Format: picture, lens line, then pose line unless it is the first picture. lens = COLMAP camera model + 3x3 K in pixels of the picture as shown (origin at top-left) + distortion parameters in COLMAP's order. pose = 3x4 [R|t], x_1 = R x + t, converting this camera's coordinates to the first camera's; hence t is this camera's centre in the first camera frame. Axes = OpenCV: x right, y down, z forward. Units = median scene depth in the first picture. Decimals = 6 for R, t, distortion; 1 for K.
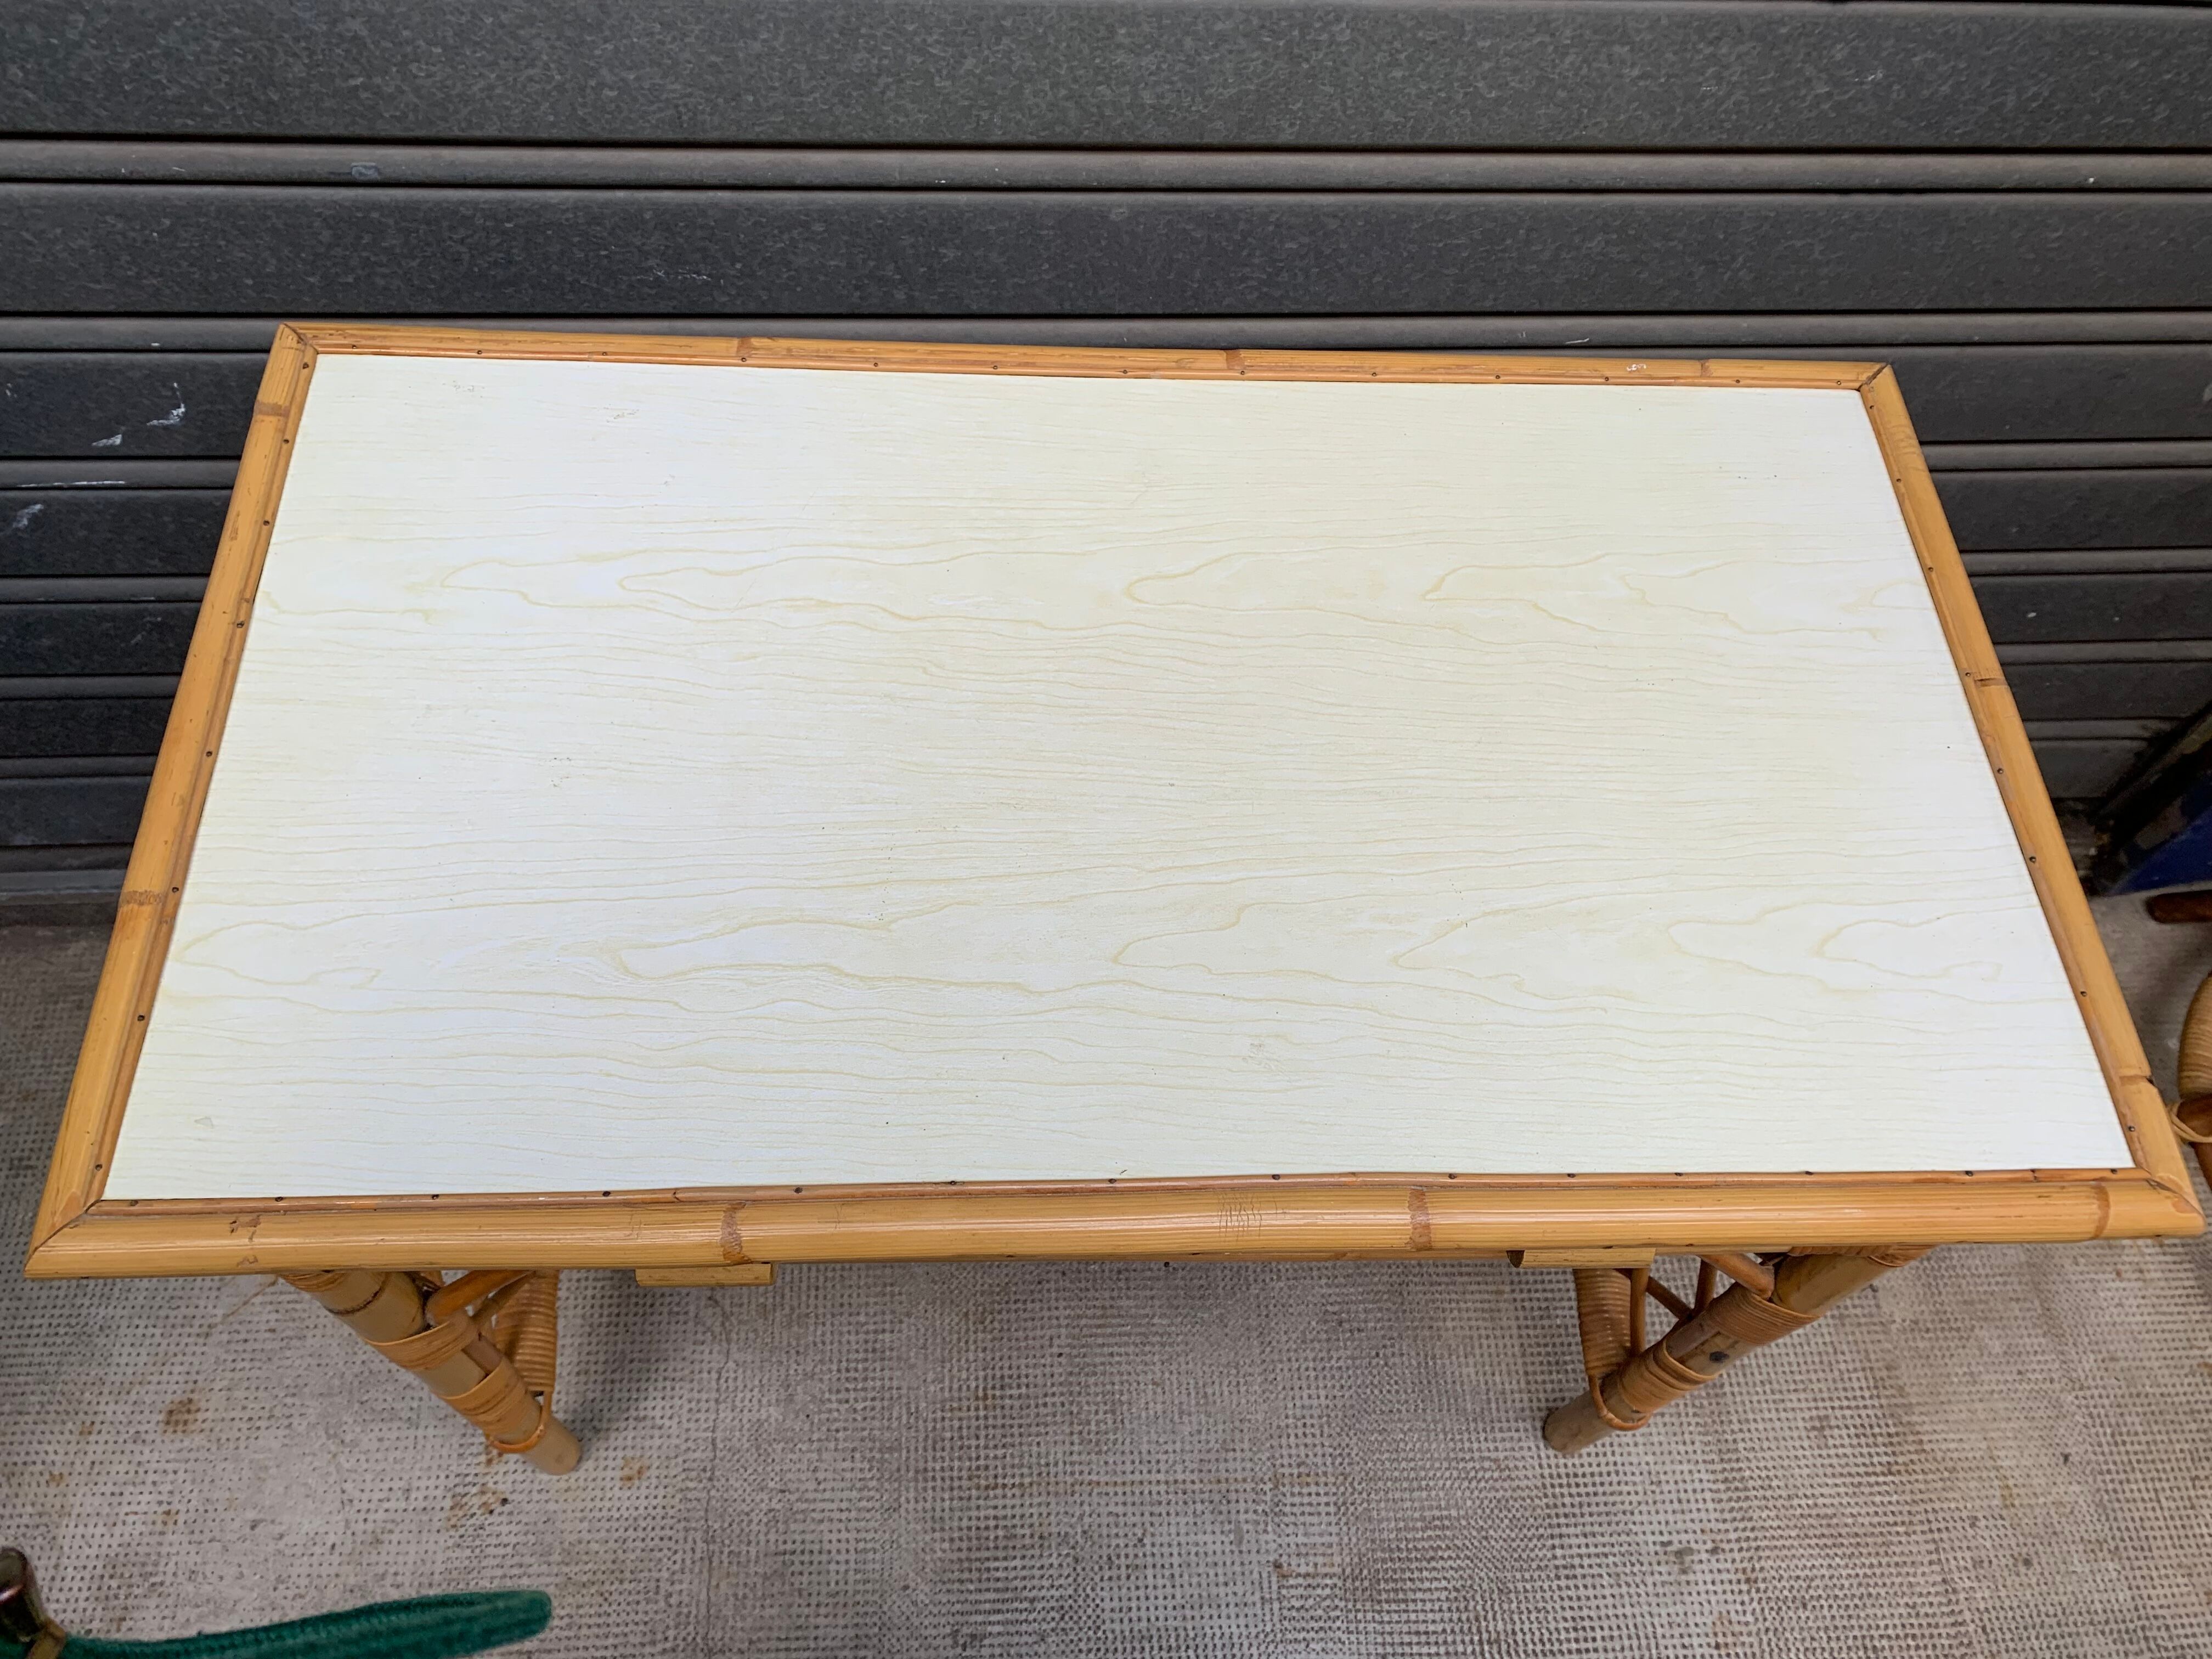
lens RADIAL K [[1701.5, 0, 1088.4], [0, 1701.5, 818.5], [0, 0, 1]] dist [0.009227, -0.005146]
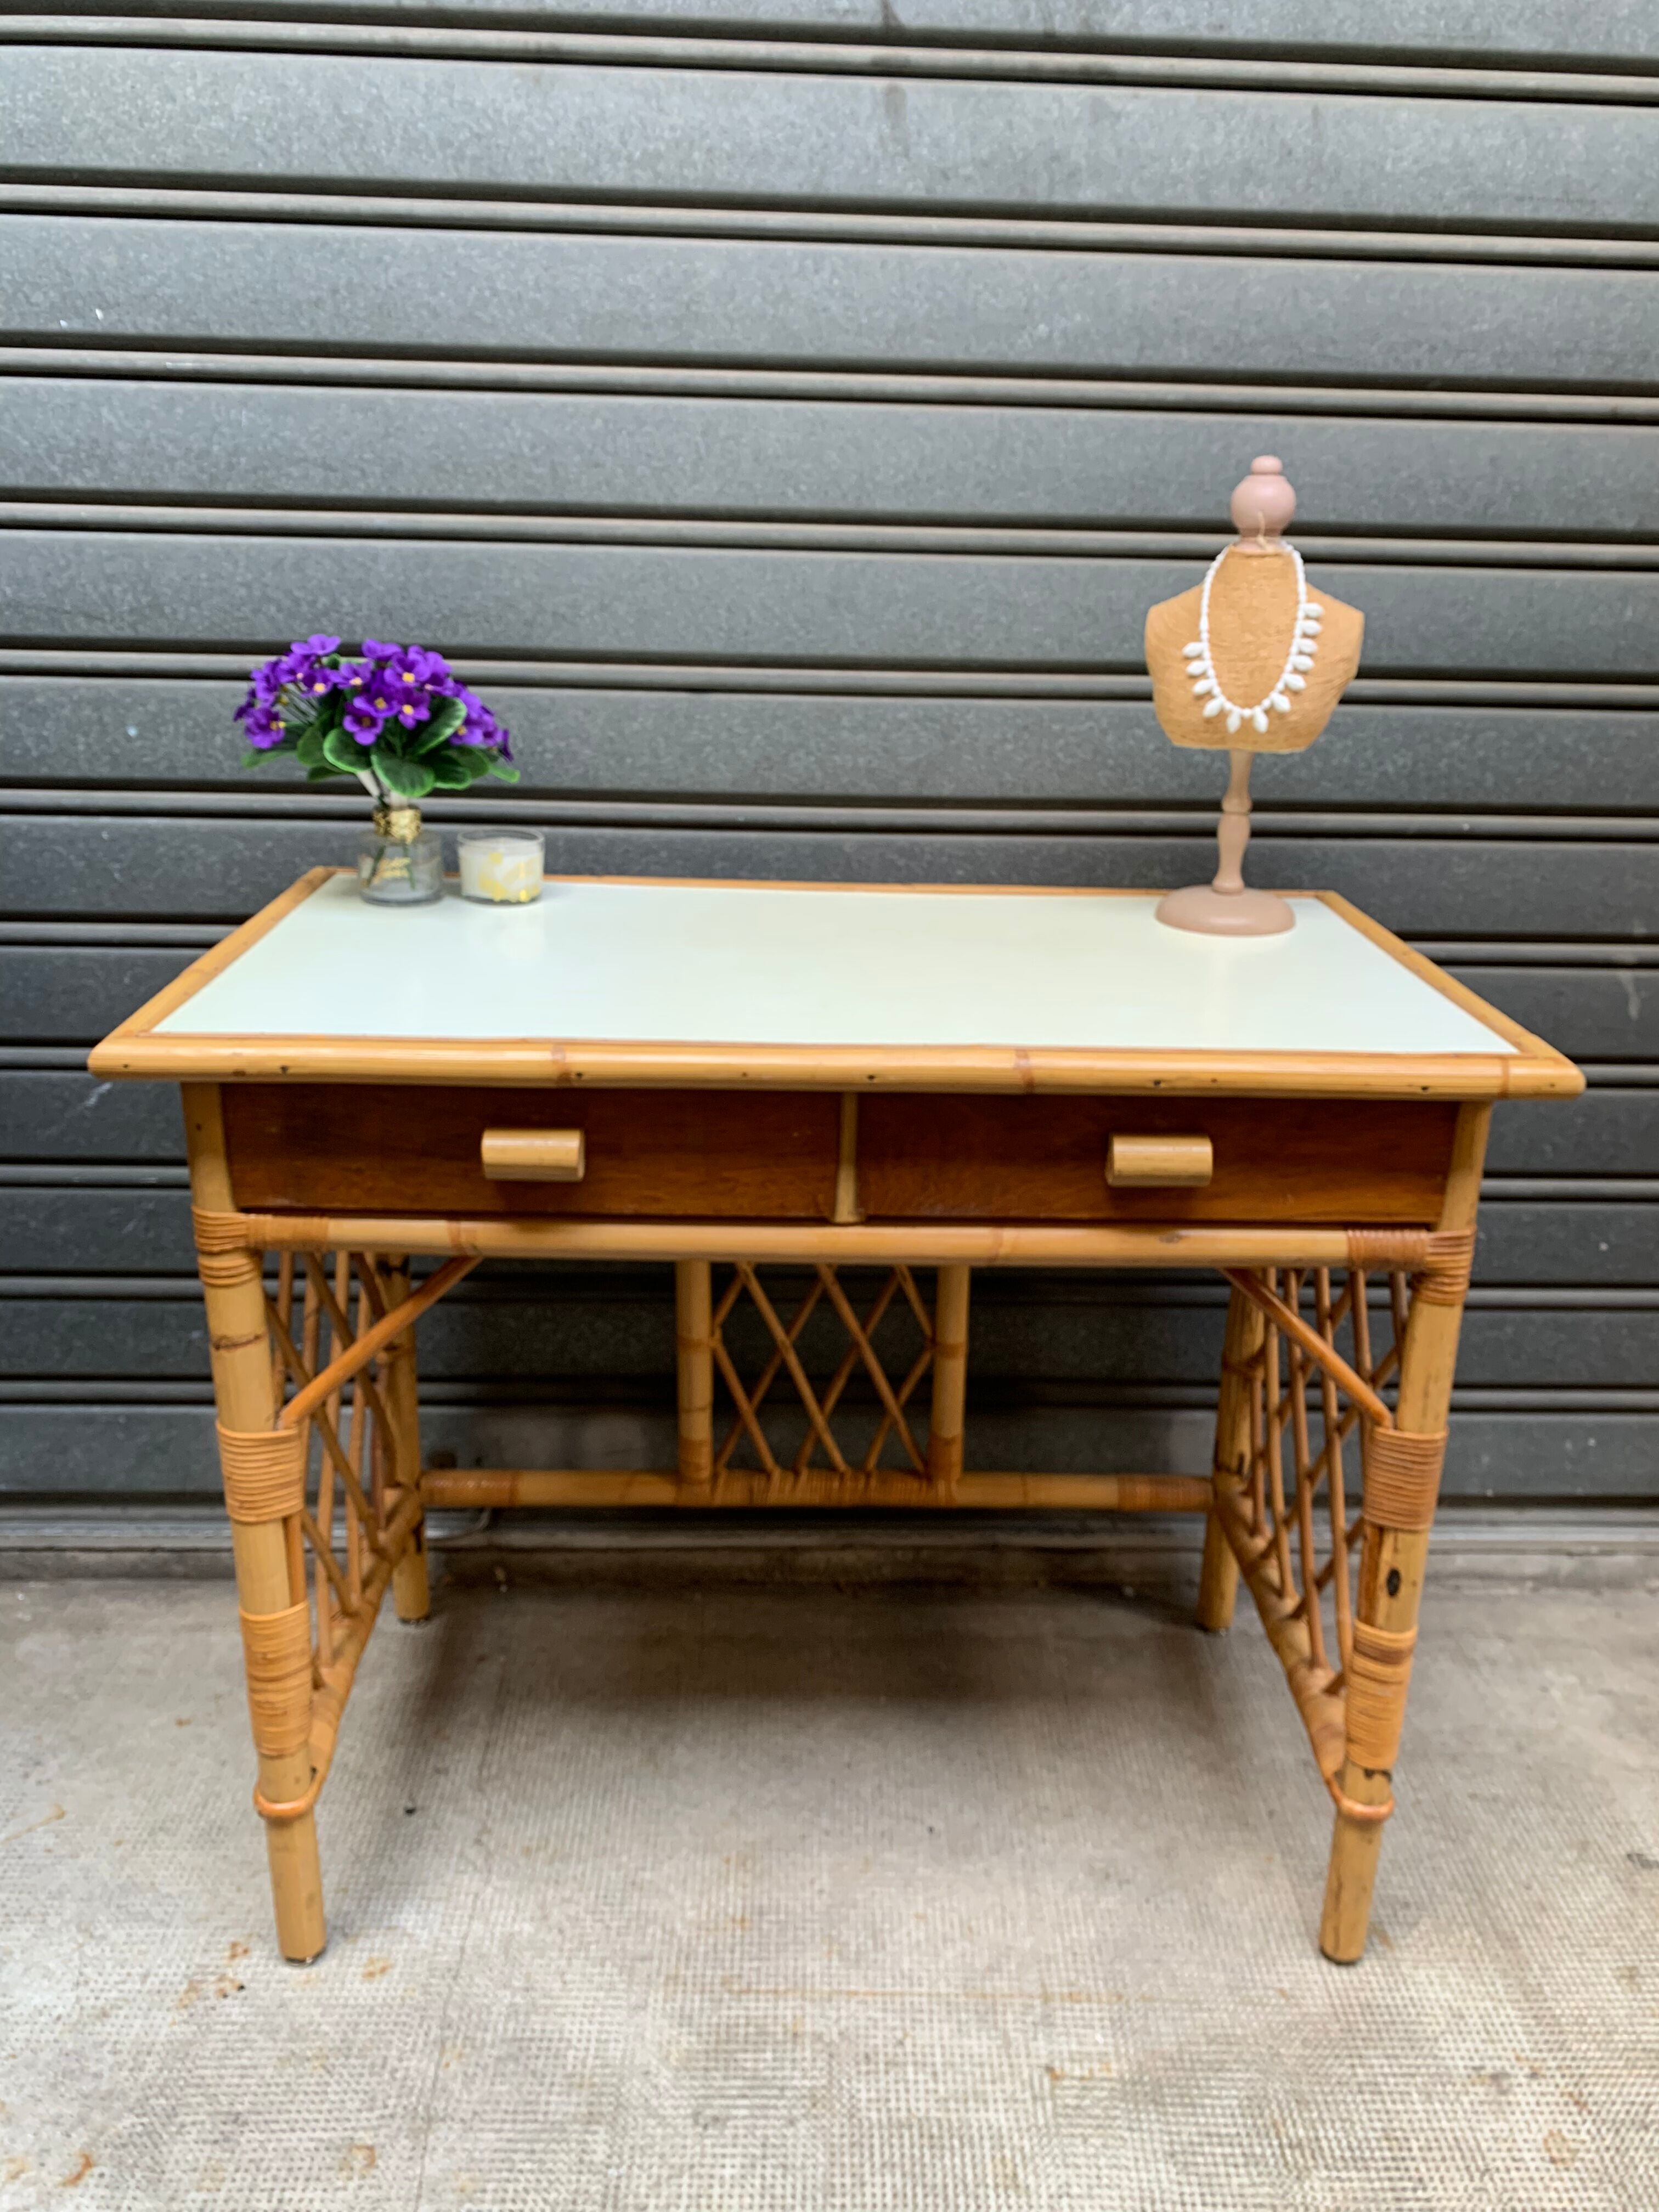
lens RADIAL K [[1701.5, 0, 855.1], [0, 1701.5, 1119.6], [0, 0, 1]] dist [0.009227, -0.005146]
pose [[0.999030, -0.027703, -0.034223, 0.051826], [-0.001045, 0.762122, -0.647433, 0.646315], [0.044018, 0.646841, 0.761353, -0.040276]]
